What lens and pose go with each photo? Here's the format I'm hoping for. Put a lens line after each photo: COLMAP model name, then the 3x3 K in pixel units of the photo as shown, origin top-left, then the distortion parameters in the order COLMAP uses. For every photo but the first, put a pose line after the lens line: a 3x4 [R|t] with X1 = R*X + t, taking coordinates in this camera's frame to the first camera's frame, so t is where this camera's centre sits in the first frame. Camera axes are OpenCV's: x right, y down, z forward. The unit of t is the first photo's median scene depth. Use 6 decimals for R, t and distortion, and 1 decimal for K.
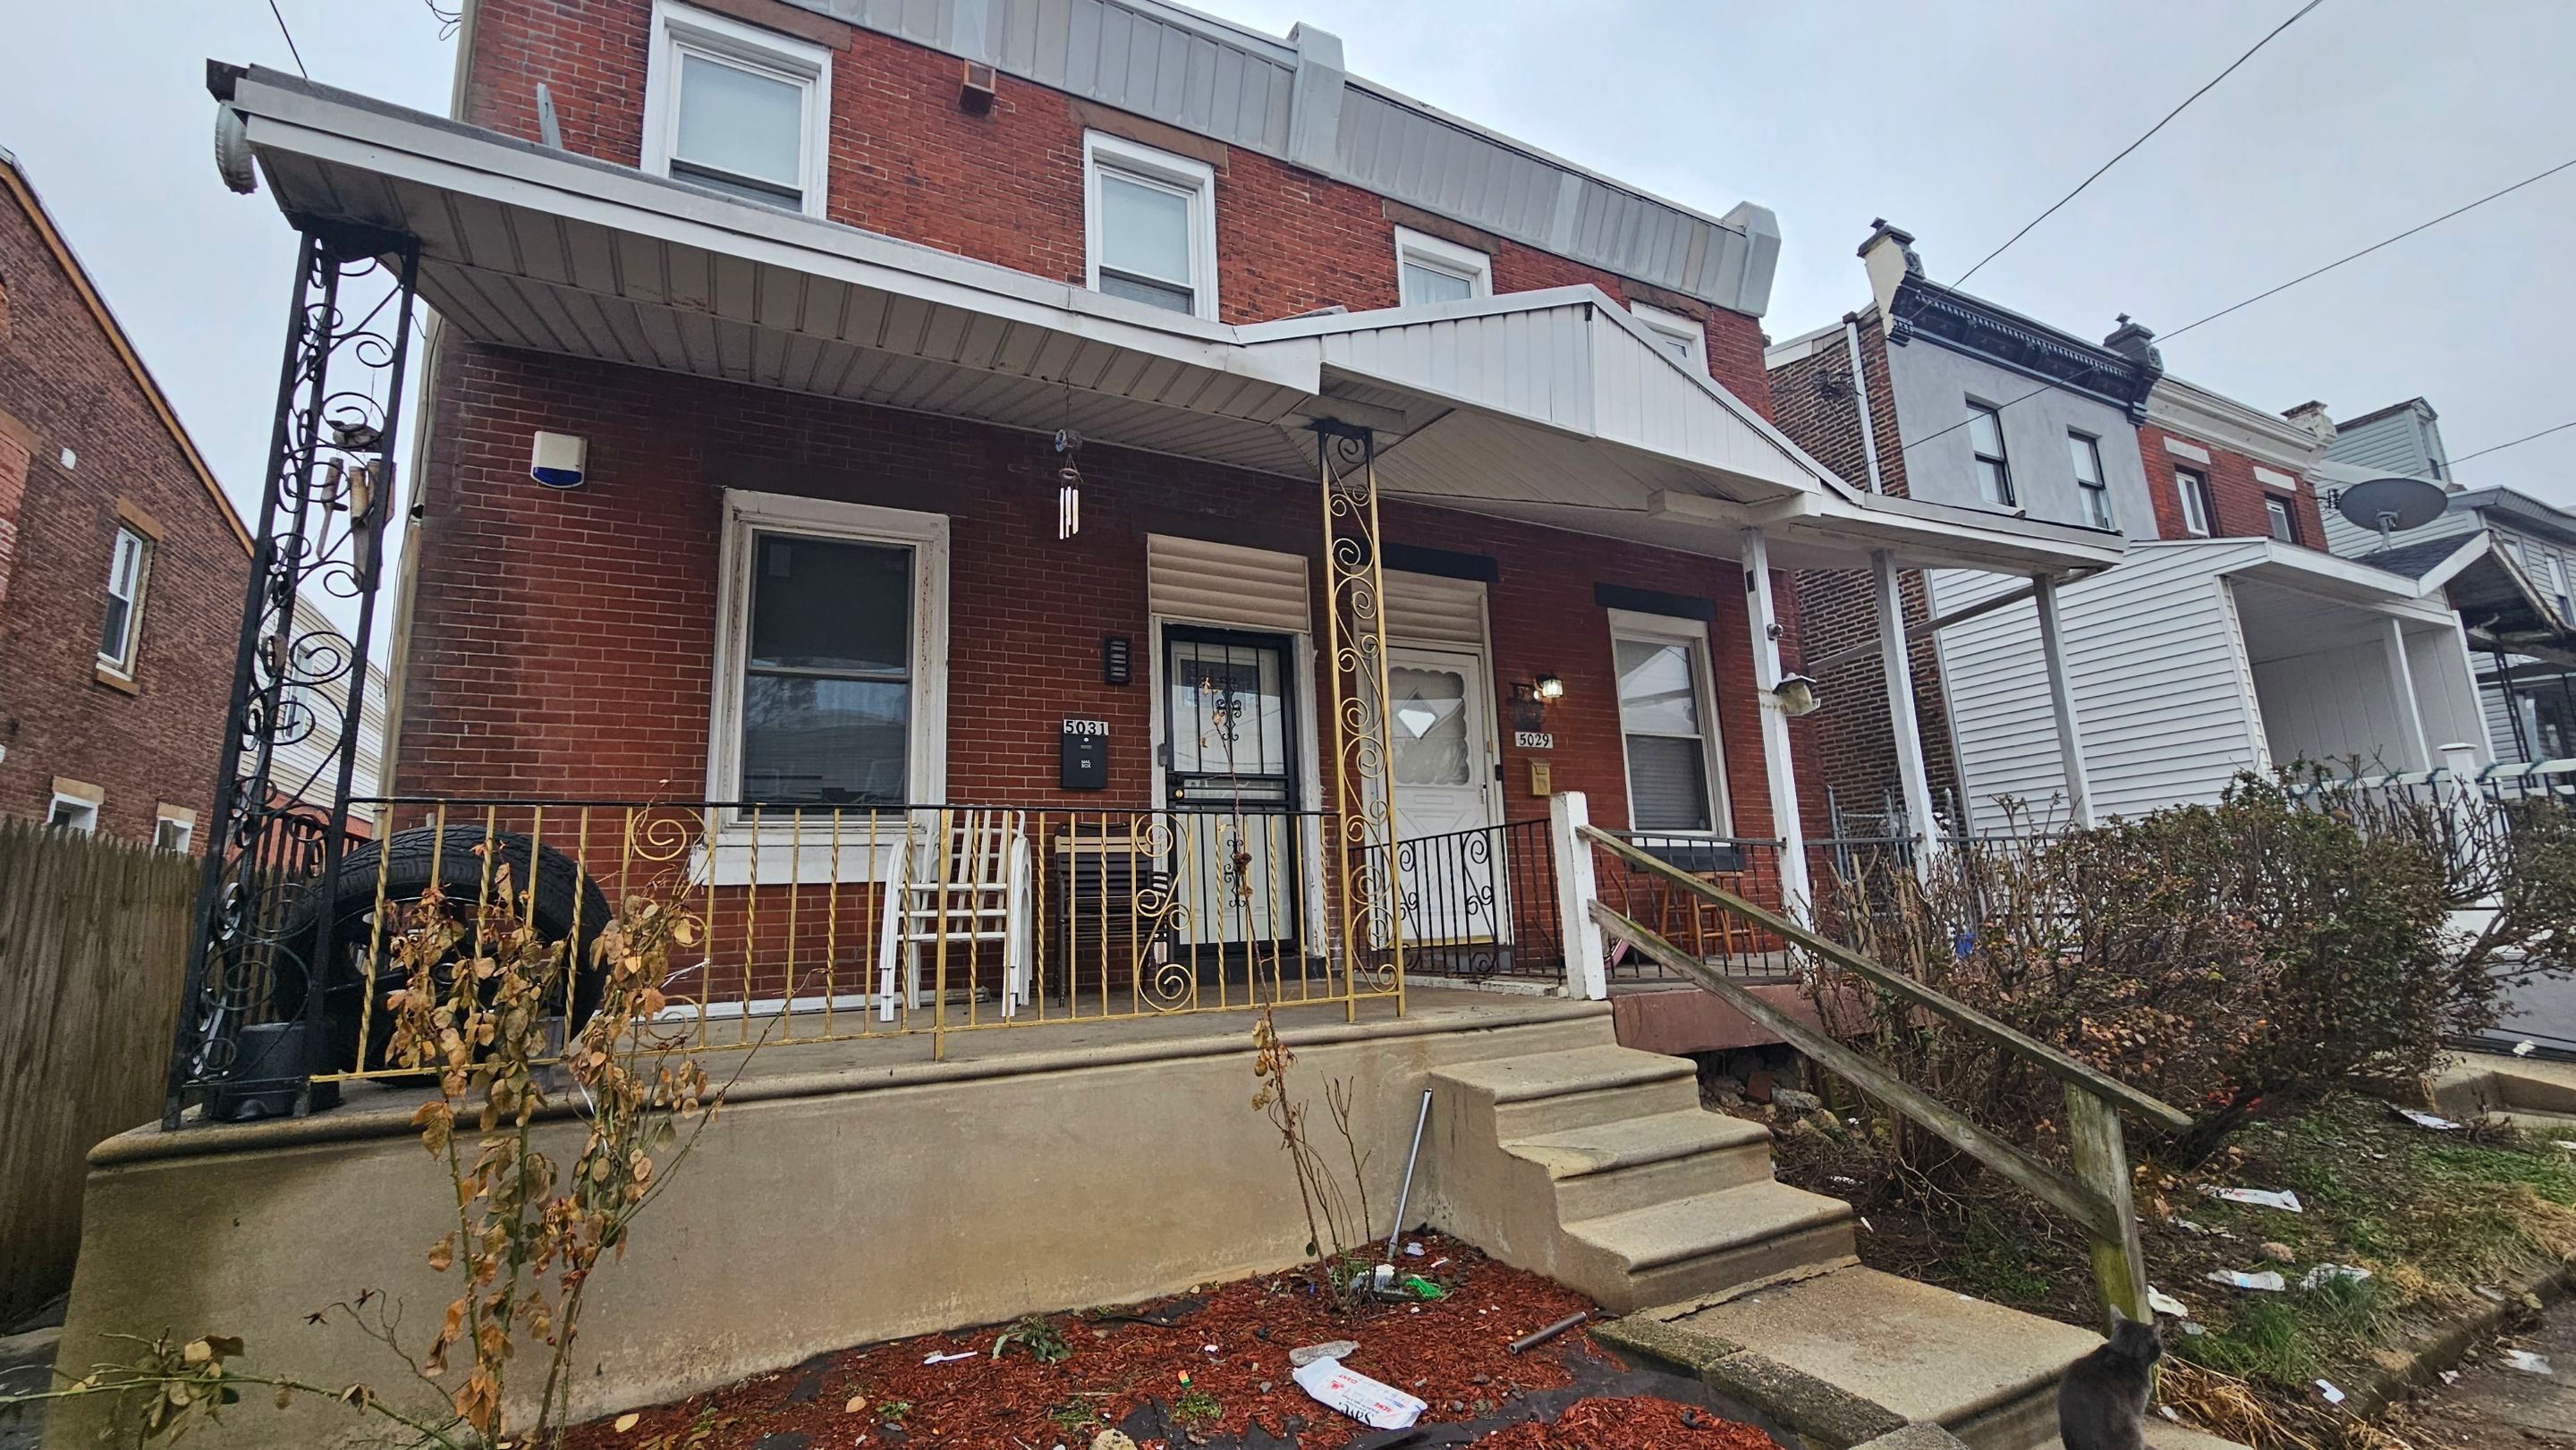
lens RADIAL K [[1058.8, 0, 1280.7], [0, 1058.8, 723.7], [0, 0, 1]] dist [-0.002997, 0.002034]
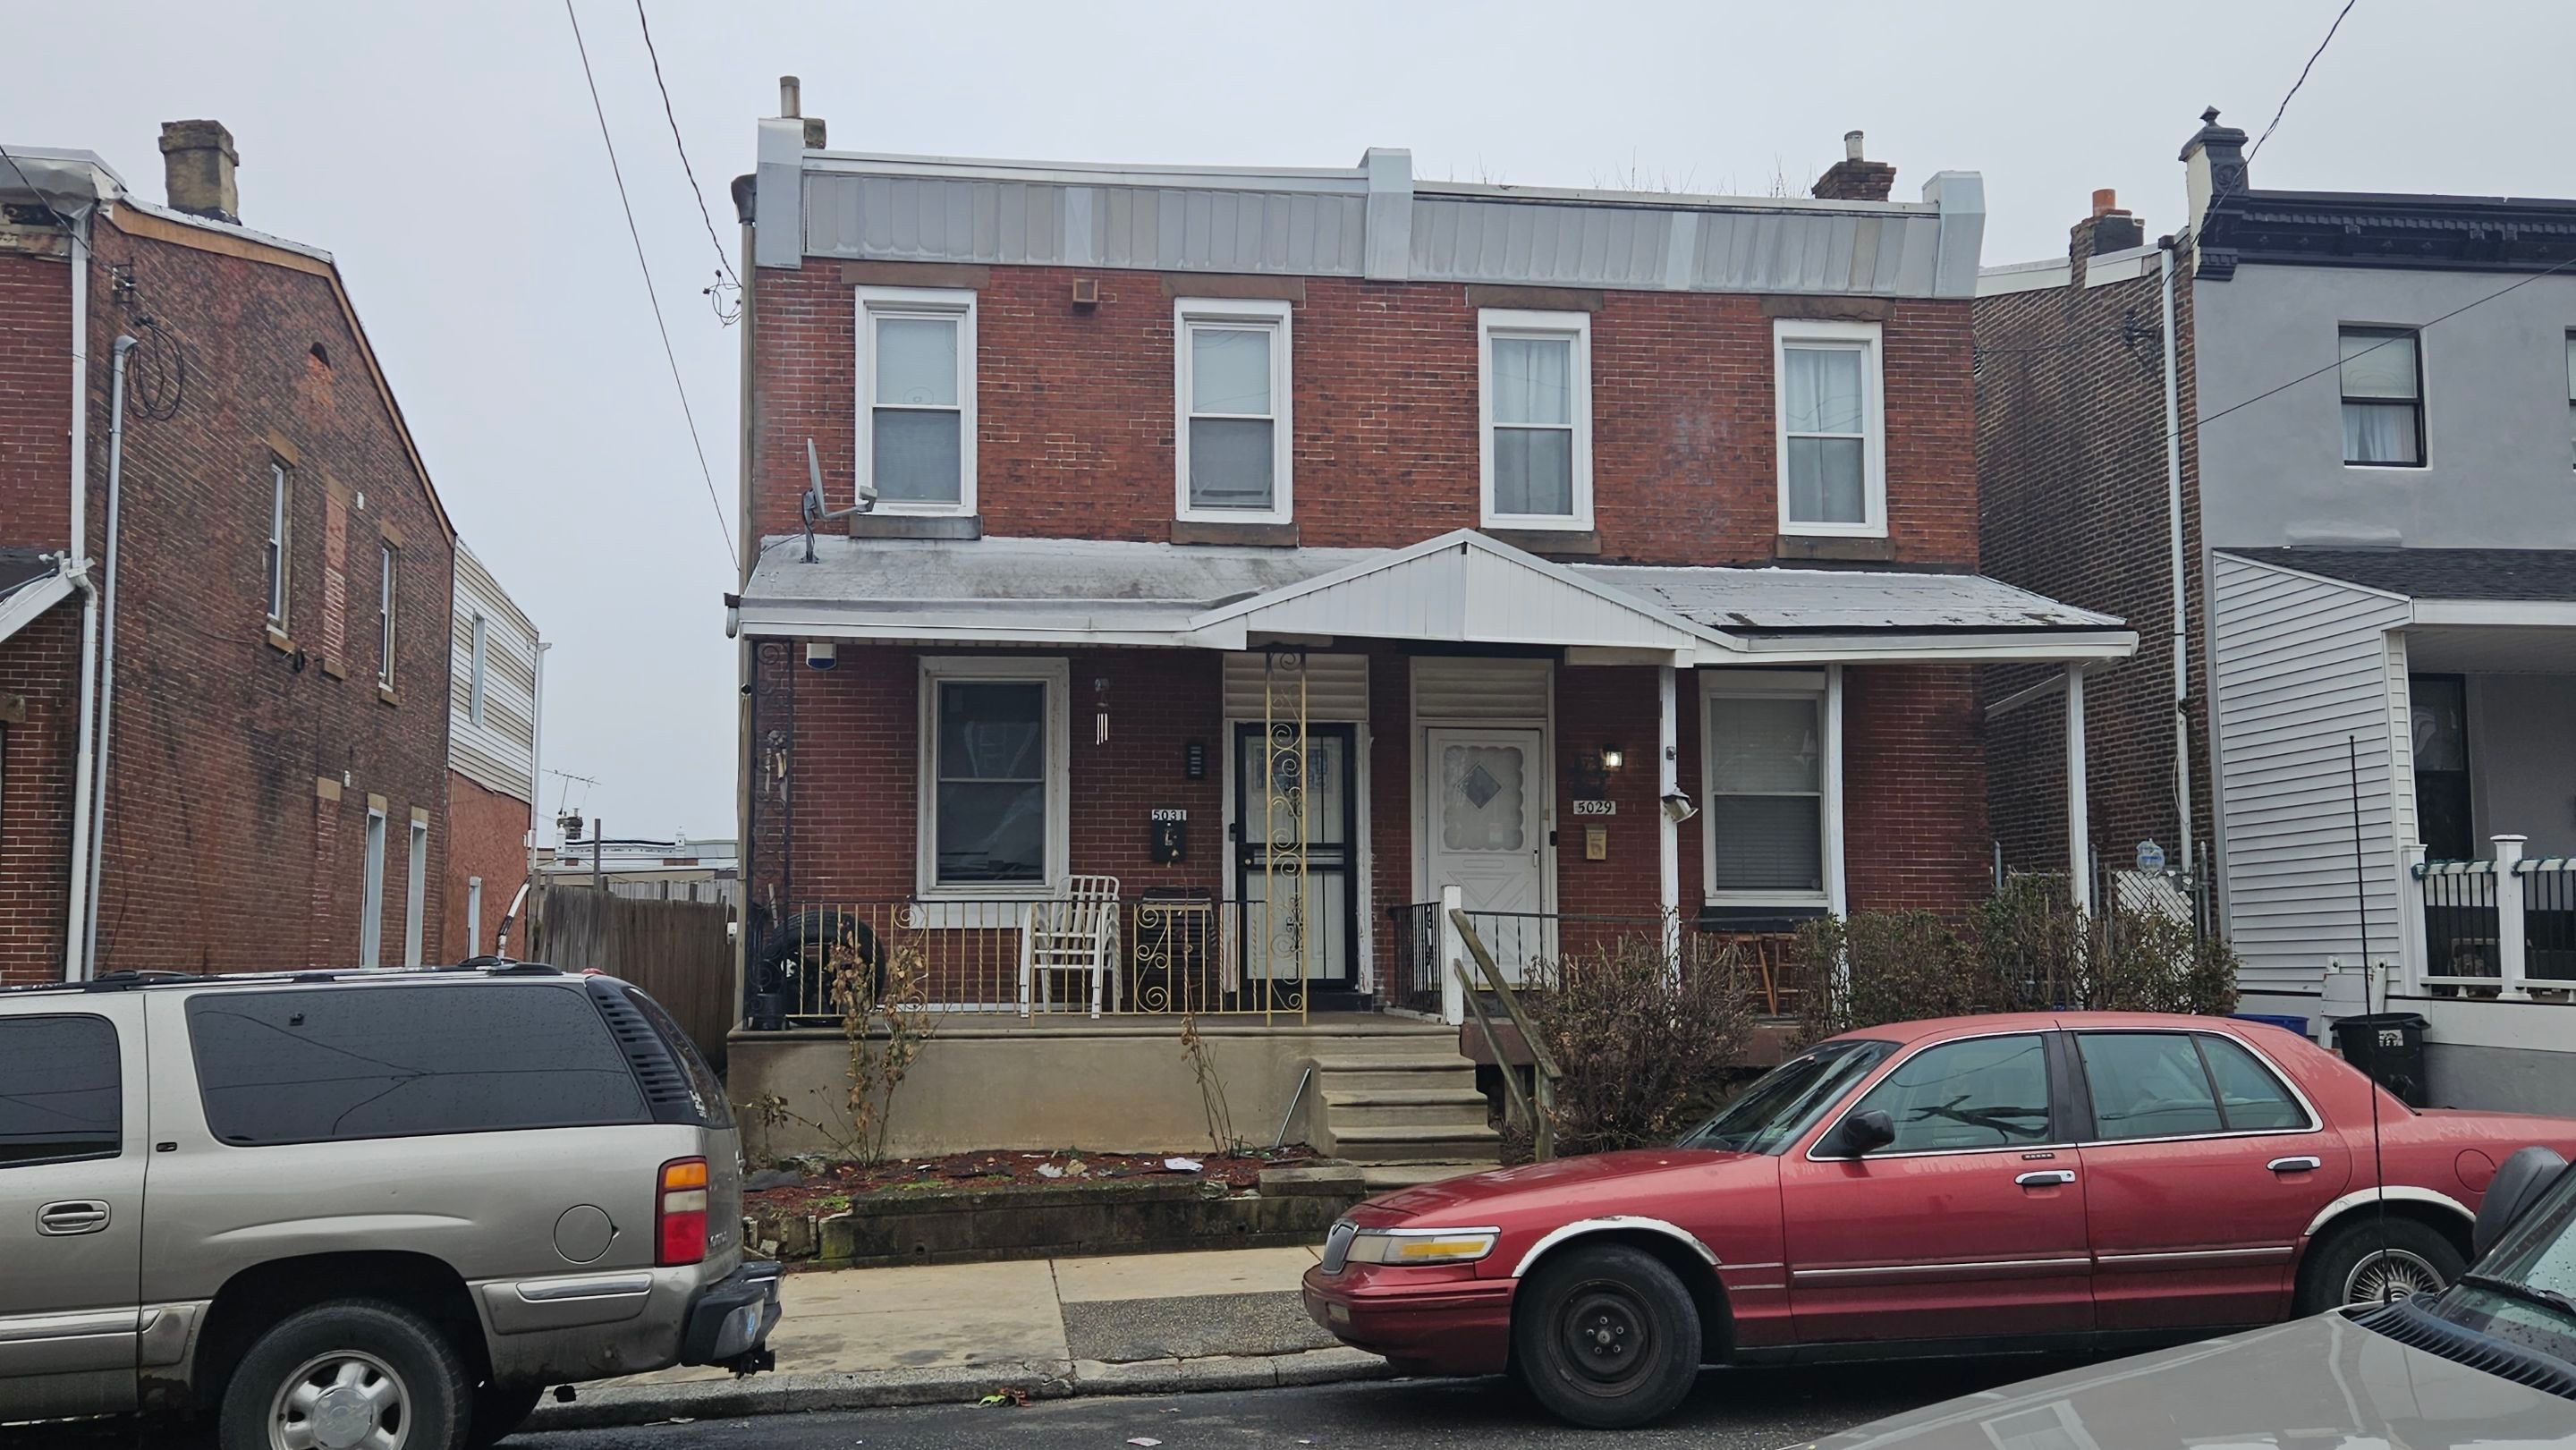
lens RADIAL K [[2362.5, 0, 1244.6], [0, 2362.5, 728.6], [0, 0, 1]] dist [0.104976, -0.111255]
pose [[0.943235, 0.004650, -0.332095, 0.958675], [0.027150, 0.995476, 0.091050, -0.400450], [0.331016, -0.094898, 0.938841, -1.878411]]
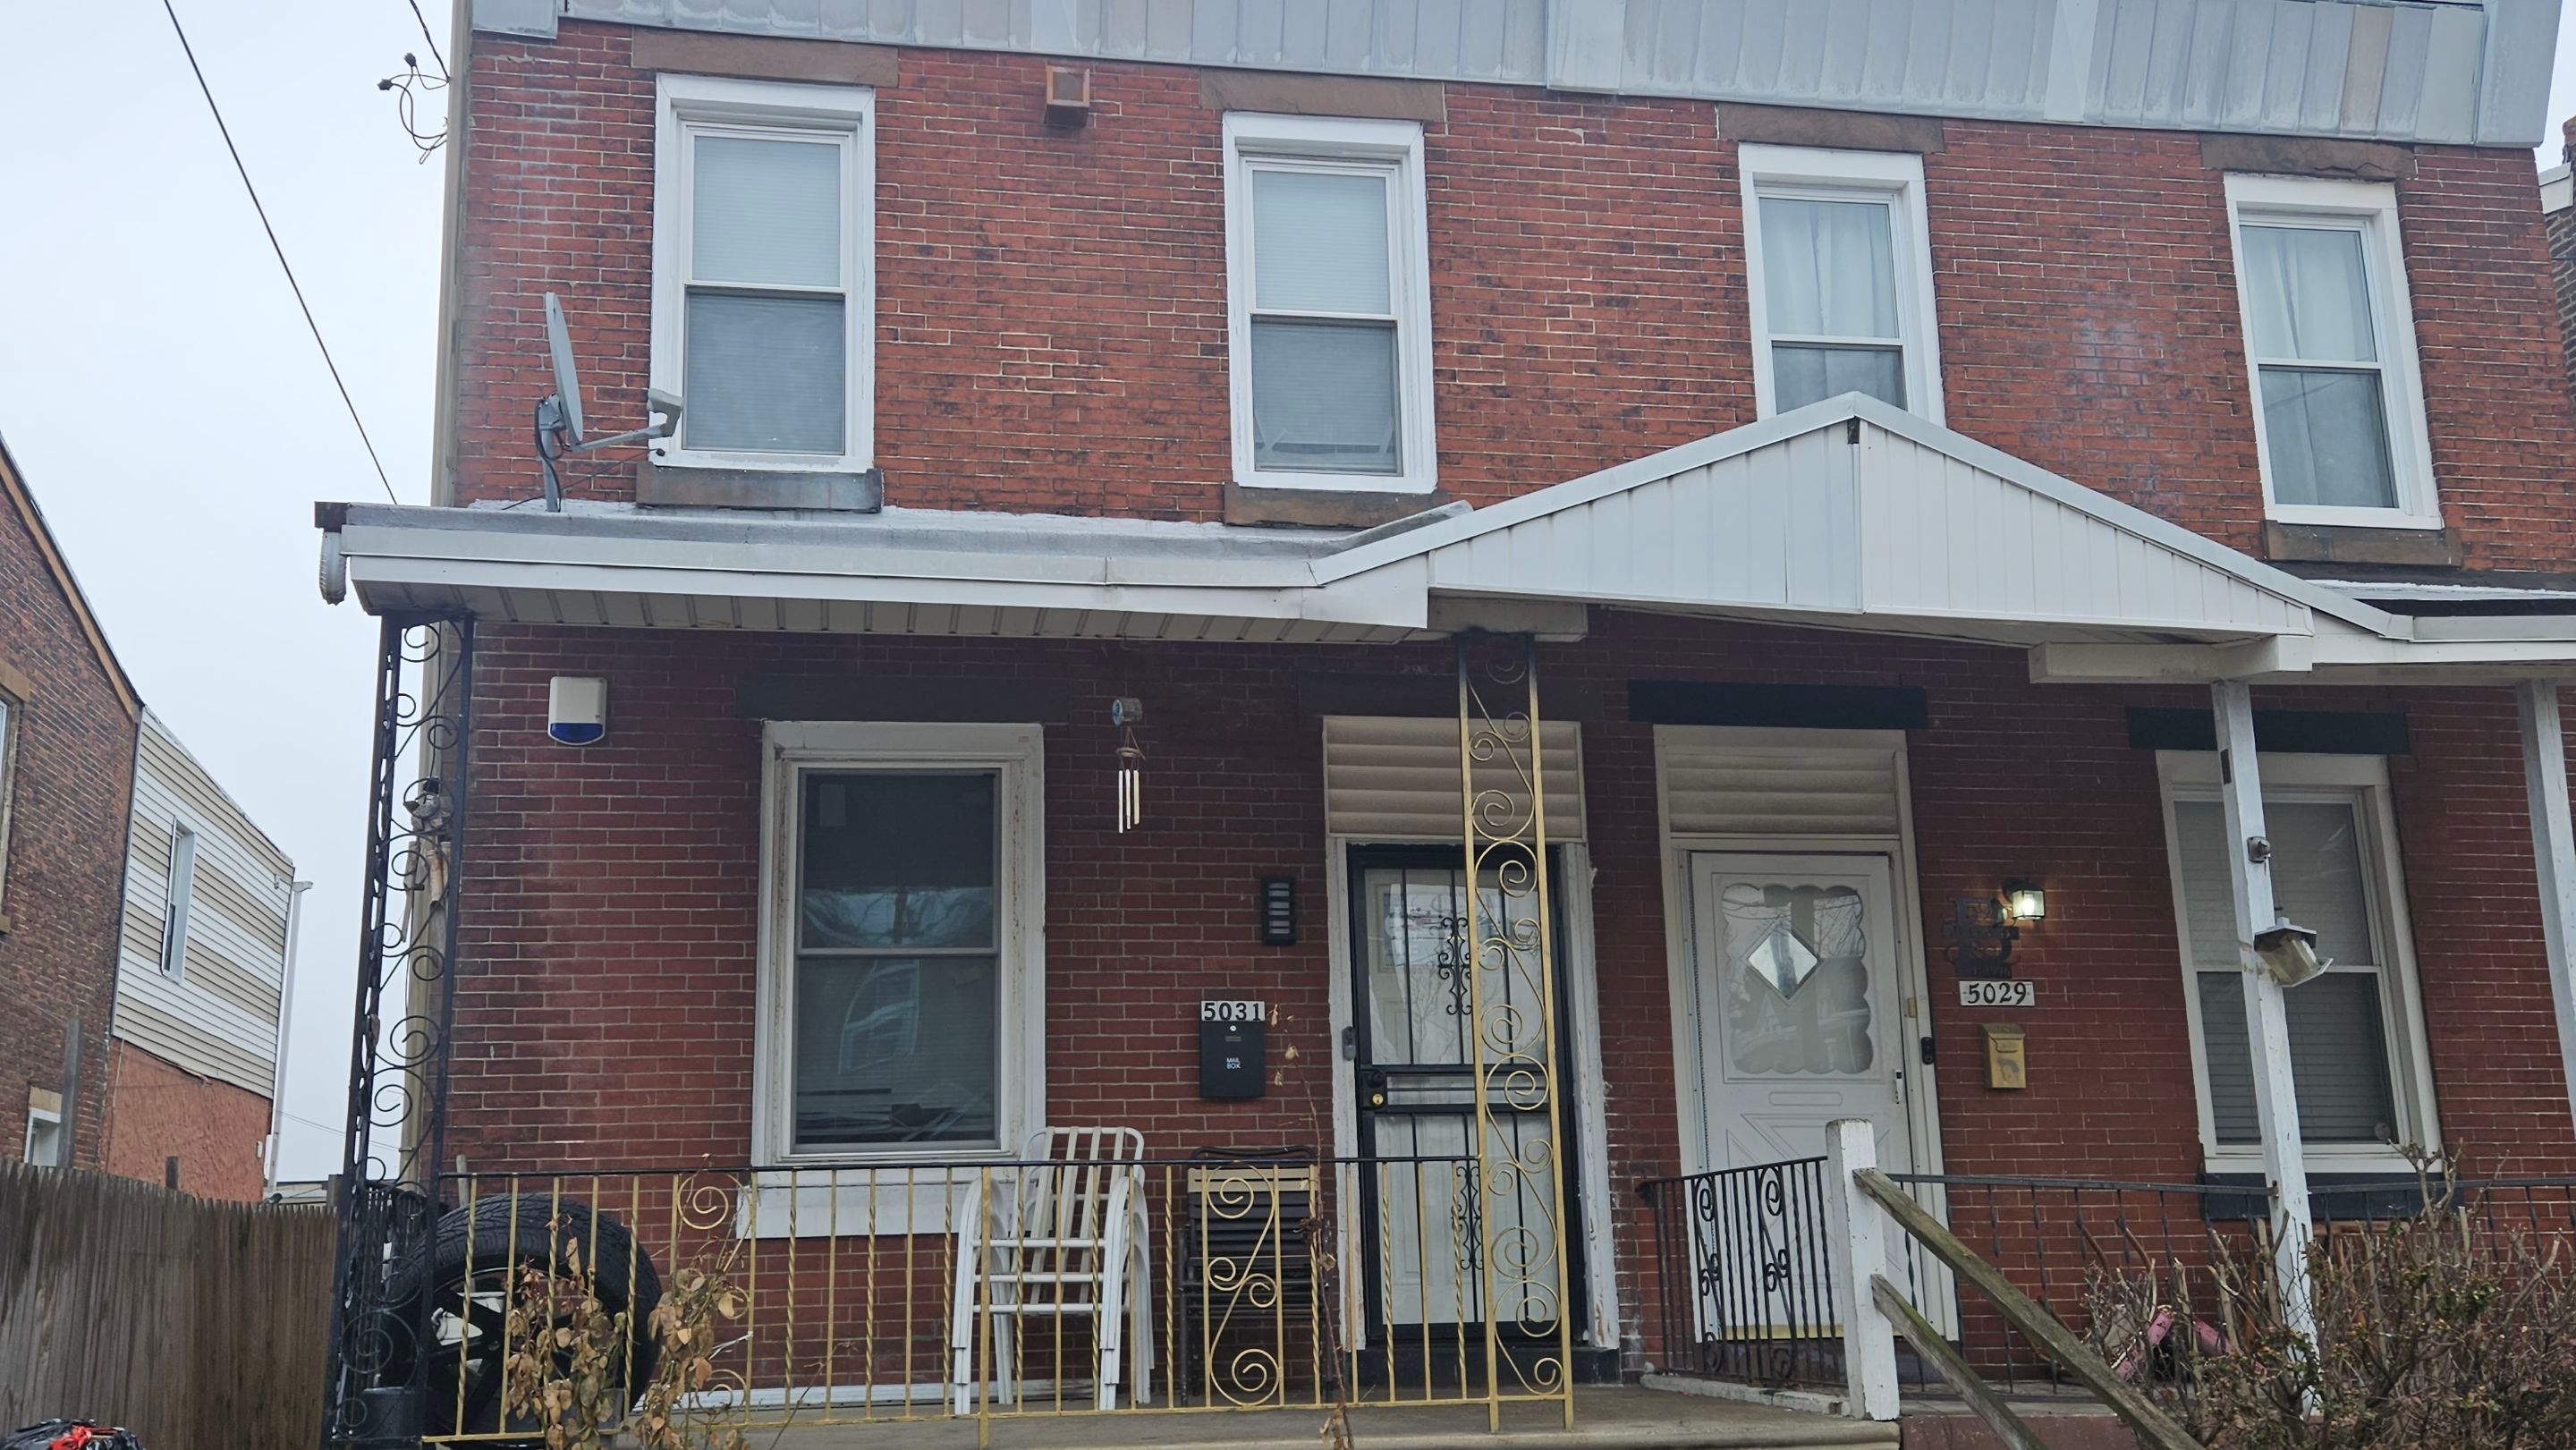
lens RADIAL K [[2385.5, 0, 1267.0], [0, 2385.5, 741.7], [0, 0, 1]] dist [0.102713, -0.117225]
pose [[0.956317, -0.048235, -0.288325, 0.331824], [0.039568, 0.998575, -0.035817, -0.127338], [0.289642, 0.022844, 0.956862, -0.571326]]
